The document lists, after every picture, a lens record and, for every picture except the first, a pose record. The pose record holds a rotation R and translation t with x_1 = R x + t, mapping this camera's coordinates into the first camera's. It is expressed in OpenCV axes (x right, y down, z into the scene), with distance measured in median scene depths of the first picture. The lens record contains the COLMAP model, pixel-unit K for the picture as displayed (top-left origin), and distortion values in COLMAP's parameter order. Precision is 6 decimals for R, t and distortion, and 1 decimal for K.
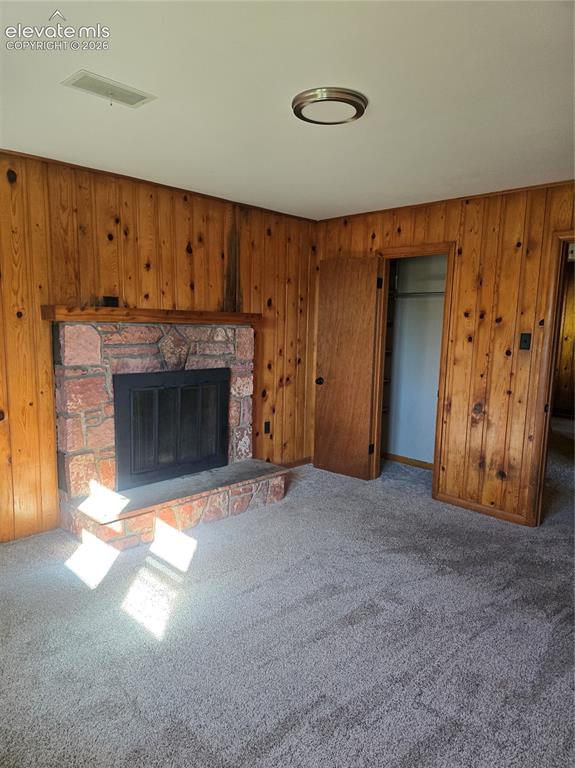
lens RADIAL K [[511.4, 0, 289.4], [0, 511.4, 385.3], [0, 0, 1]] dist [0.077306, -0.102503]
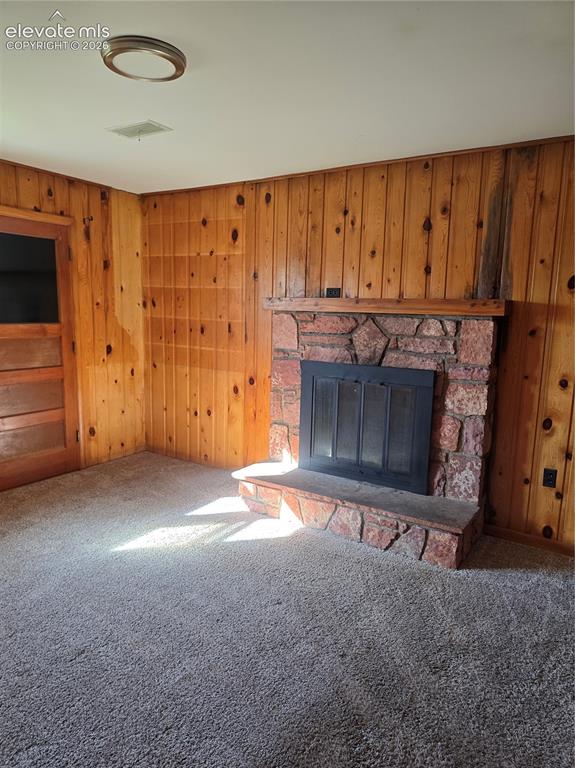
lens RADIAL K [[511.4, 0, 289.4], [0, 511.4, 385.3], [0, 0, 1]] dist [0.077306, -0.102503]
pose [[0.211456, 0.120333, -0.969952, 0.630136], [-0.142291, 0.985609, 0.091255, -0.055965], [0.966974, 0.118719, 0.225535, 0.656304]]
